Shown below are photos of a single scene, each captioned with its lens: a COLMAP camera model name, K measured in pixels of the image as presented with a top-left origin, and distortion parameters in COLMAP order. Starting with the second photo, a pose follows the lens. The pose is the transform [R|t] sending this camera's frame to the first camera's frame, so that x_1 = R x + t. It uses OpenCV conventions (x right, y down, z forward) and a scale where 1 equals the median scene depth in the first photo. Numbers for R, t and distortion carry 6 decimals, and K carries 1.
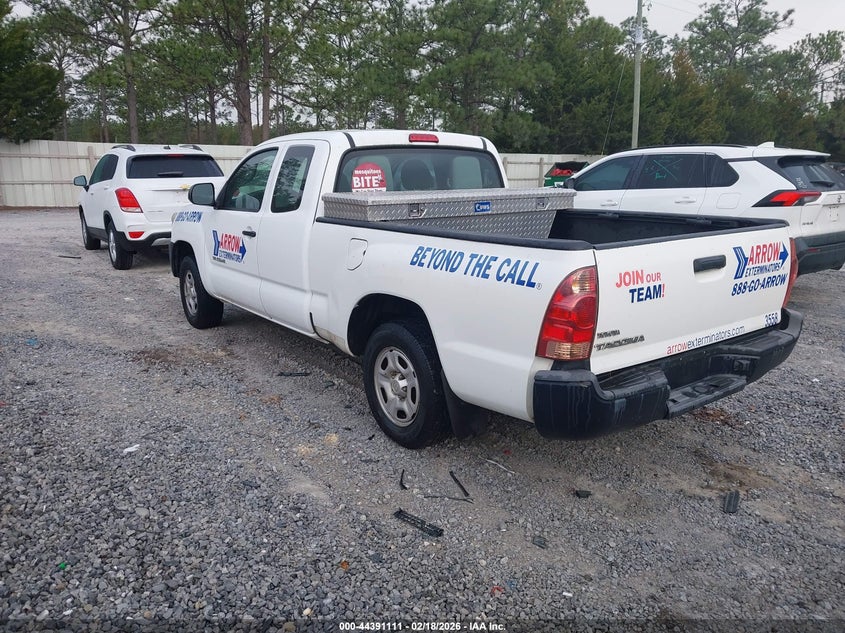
lens RADIAL K [[658.0, 0, 424.4], [0, 658.0, 314.2], [0, 0, 1]] dist [0.032345, -0.009668]
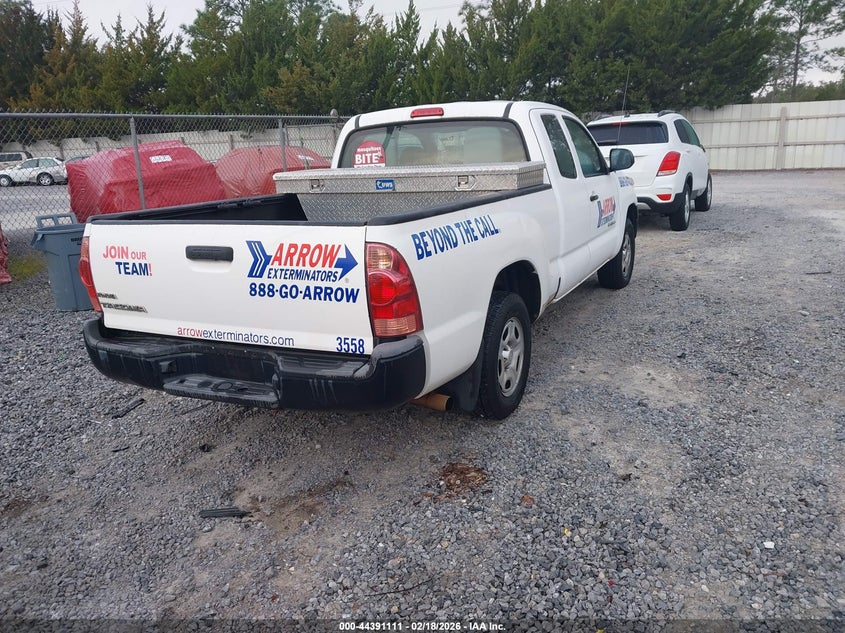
lens RADIAL K [[658.0, 0, 423.4], [0, 658.0, 320.1], [0, 0, 1]] dist [0.032345, -0.009668]
pose [[0.453044, 0.205898, -0.867385, 1.240967], [-0.147906, 0.976839, 0.154627, -0.154112], [0.879133, 0.058239, 0.473005, 0.732476]]
